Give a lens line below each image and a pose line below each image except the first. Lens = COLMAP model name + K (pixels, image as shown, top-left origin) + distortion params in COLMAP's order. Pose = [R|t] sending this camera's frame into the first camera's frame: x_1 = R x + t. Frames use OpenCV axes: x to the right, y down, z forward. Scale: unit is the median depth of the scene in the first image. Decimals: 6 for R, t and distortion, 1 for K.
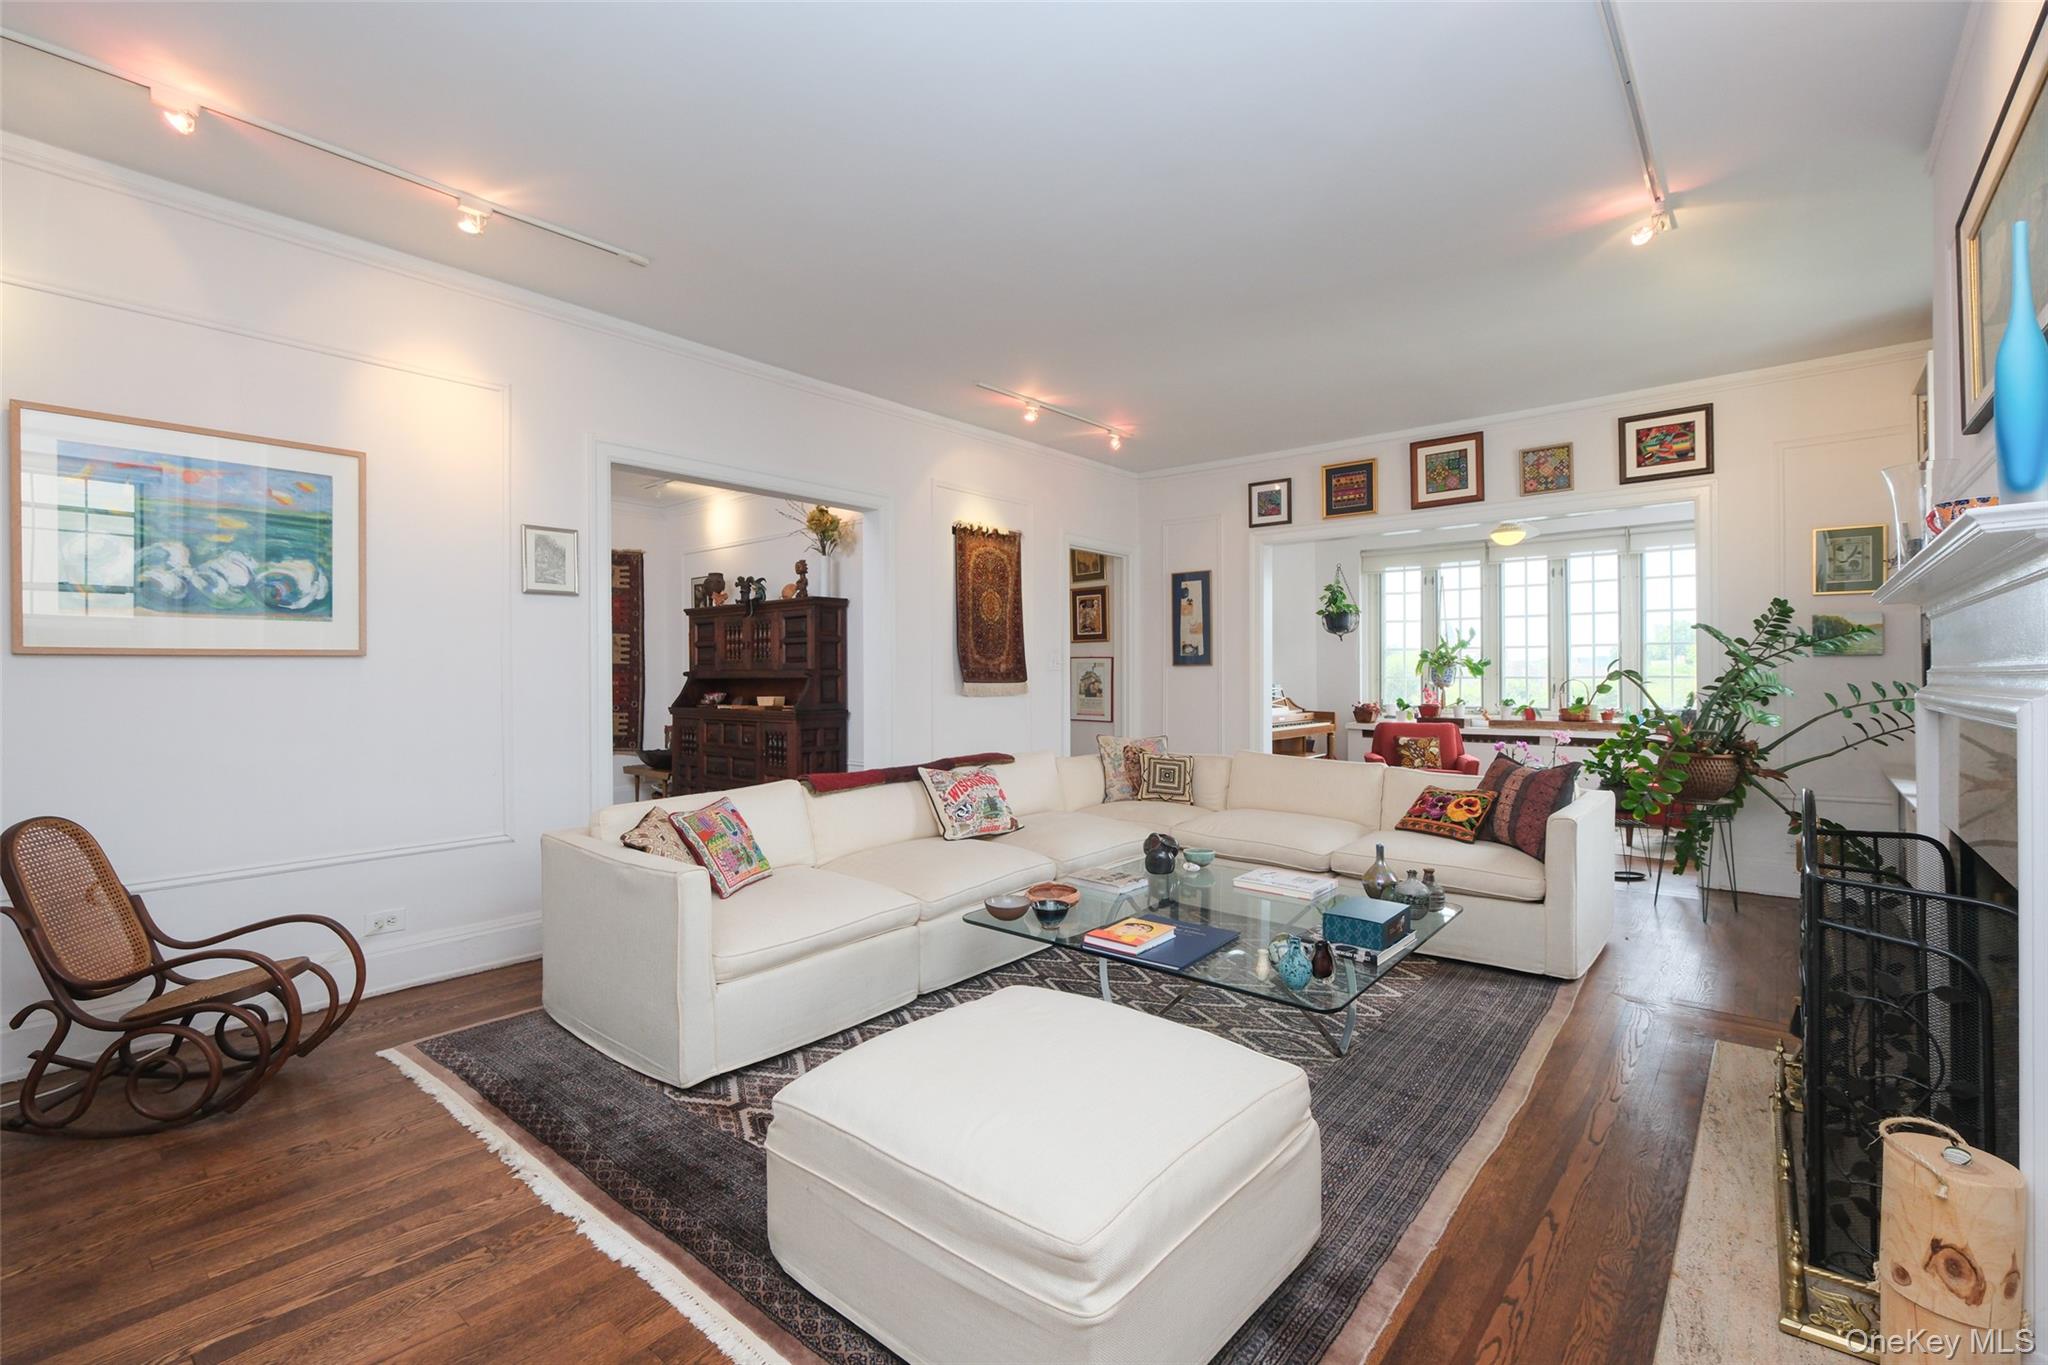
lens RADIAL K [[901.9, 0, 1021.7], [0, 901.9, 662.7], [0, 0, 1]] dist [0.001436, -0.000028]
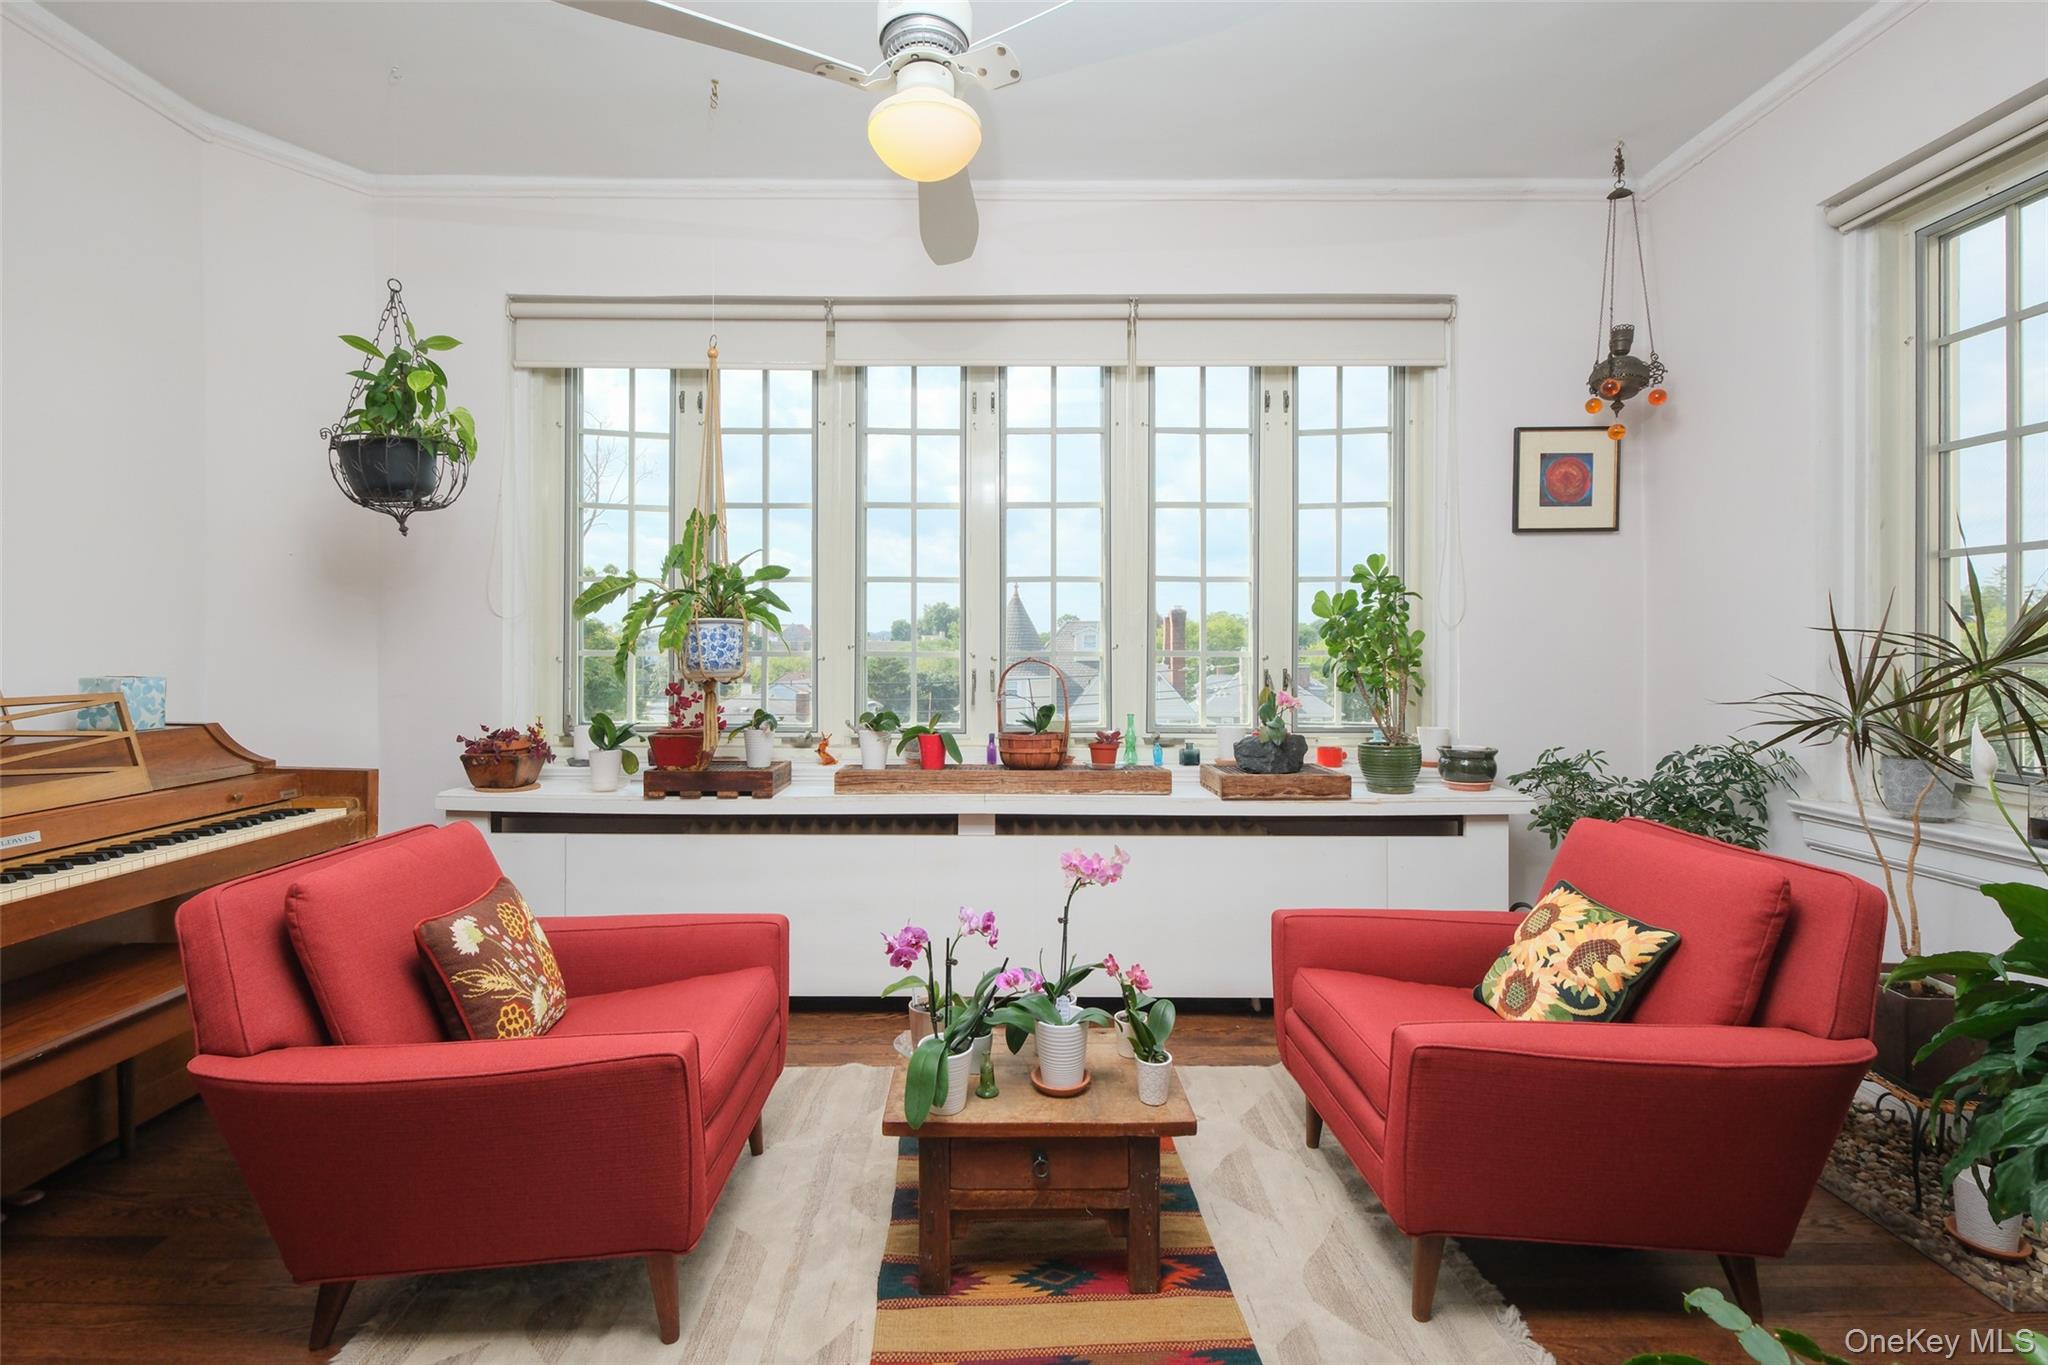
lens RADIAL K [[901.9, 0, 1017.7], [0, 901.9, 669.6], [0, 0, 1]] dist [0.001436, -0.000028]
pose [[0.747014, -0.005293, 0.664787, 0.452625], [-0.011091, 0.999730, 0.020423, 0.019826], [-0.664715, -0.022629, 0.746754, 0.932739]]
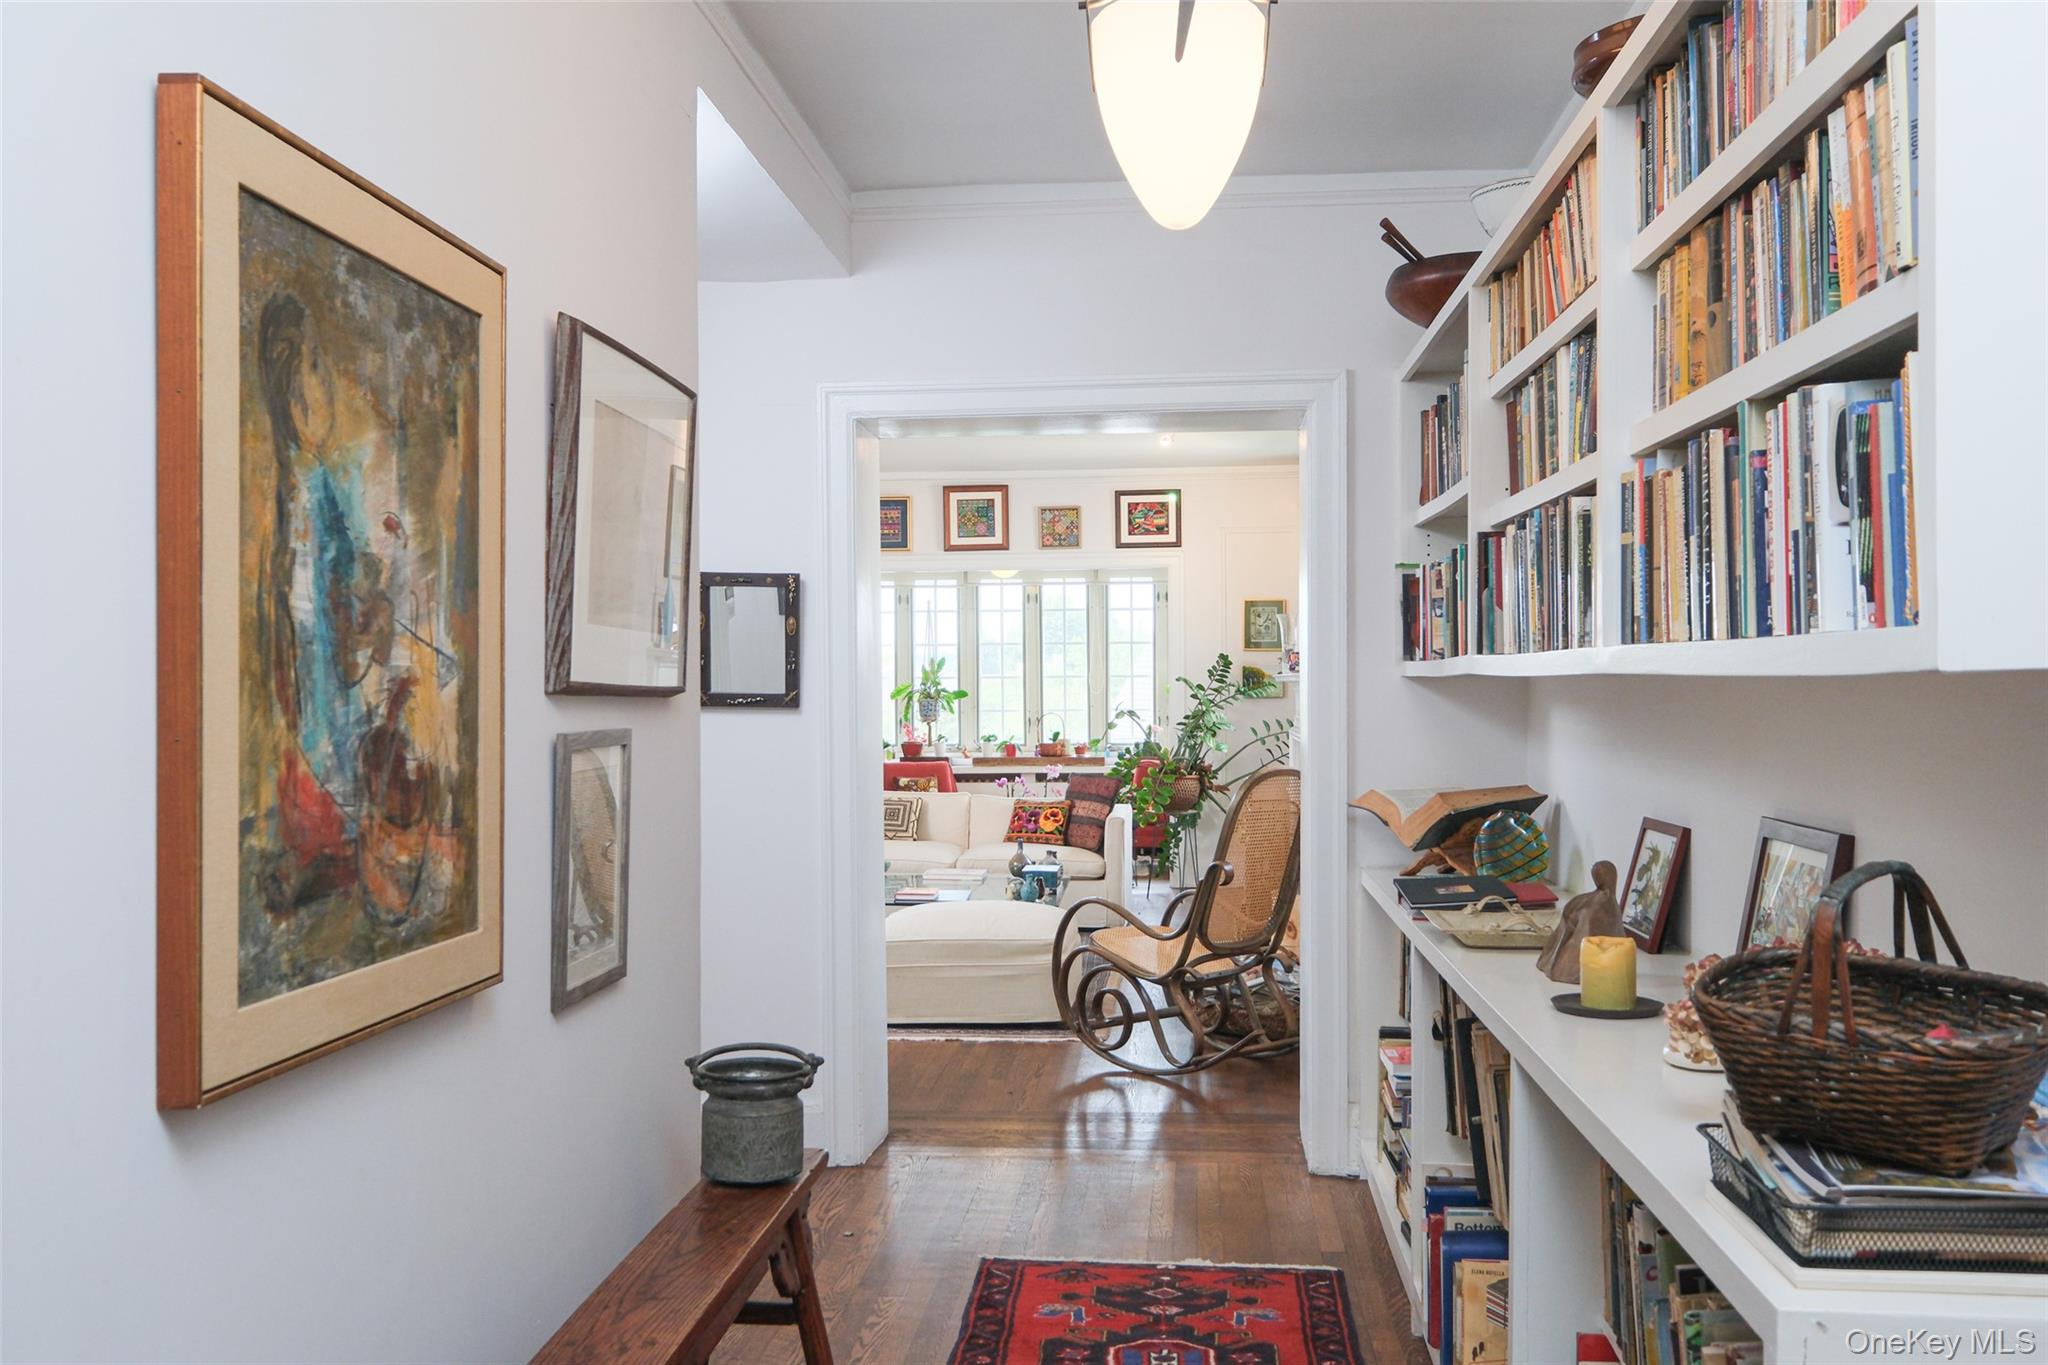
lens RADIAL K [[1820.4, 0, 1023.6], [0, 1820.4, 683.3], [0, 0, 1]] dist [-0.003258, -0.000053]
pose [[0.814965, -0.003744, 0.579498, -0.718354], [-0.002064, 0.999954, 0.009362, -0.042283], [-0.579506, -0.008826, 0.814920, -0.761500]]
